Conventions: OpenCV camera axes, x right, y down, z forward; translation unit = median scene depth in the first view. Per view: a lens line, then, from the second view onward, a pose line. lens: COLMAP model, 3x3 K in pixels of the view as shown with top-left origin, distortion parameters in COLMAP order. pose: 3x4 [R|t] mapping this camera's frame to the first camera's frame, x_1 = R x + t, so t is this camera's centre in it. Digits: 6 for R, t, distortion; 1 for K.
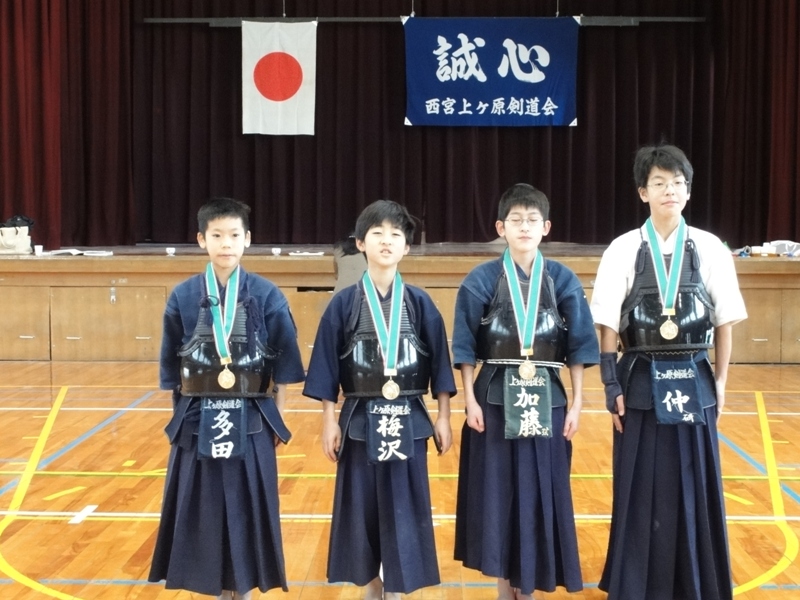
lens RADIAL K [[1274.9, 0, 400.2], [0, 1274.9, 297.6], [0, 0, 1]] dist [-0.053267, 0.000000]
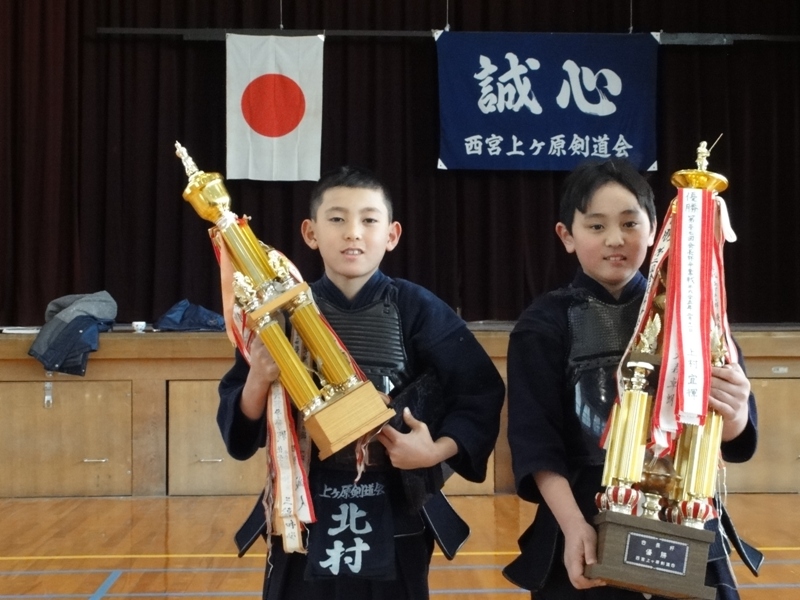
lens RADIAL K [[1136.2, 0, 399.0], [0, 1136.2, 303.5], [0, 0, 1]] dist [-0.036196, 0.000000]
pose [[0.997384, -0.002361, 0.072252, -0.070348], [0.007664, 0.997287, -0.073209, -0.003510], [-0.071883, 0.073571, 0.994696, 0.322881]]
